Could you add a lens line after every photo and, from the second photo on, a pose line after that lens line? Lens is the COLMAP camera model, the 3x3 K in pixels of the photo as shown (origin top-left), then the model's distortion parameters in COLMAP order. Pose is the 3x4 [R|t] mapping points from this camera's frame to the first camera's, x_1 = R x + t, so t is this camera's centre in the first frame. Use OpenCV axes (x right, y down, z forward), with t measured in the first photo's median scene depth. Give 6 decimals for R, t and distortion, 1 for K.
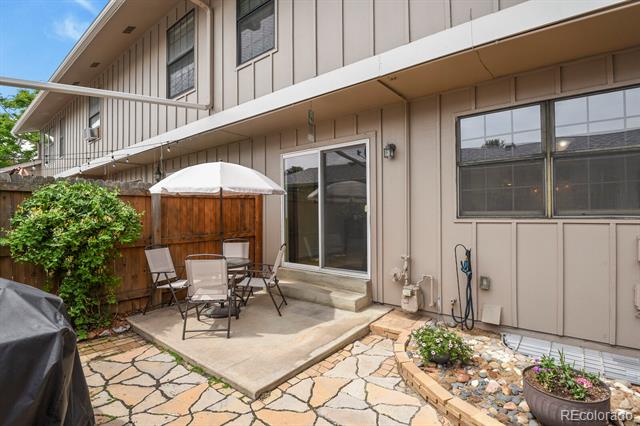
lens RADIAL K [[320.3, 0, 320.0], [0, 320.3, 213.0], [0, 0, 1]] dist [-0.024901, -0.000514]
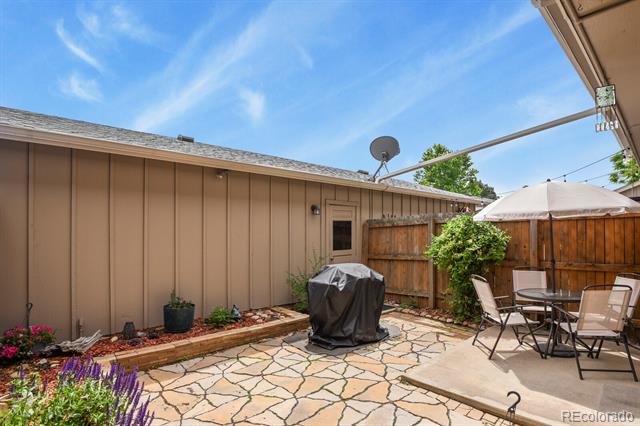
lens RADIAL K [[320.3, 0, 320.0], [0, 320.3, 213.0], [0, 0, 1]] dist [-0.024901, -0.000514]
pose [[-0.158943, -0.056498, -0.985670, 0.933837], [0.001437, 0.998347, -0.057456, -0.028514], [0.987287, -0.010549, -0.158599, 0.685190]]
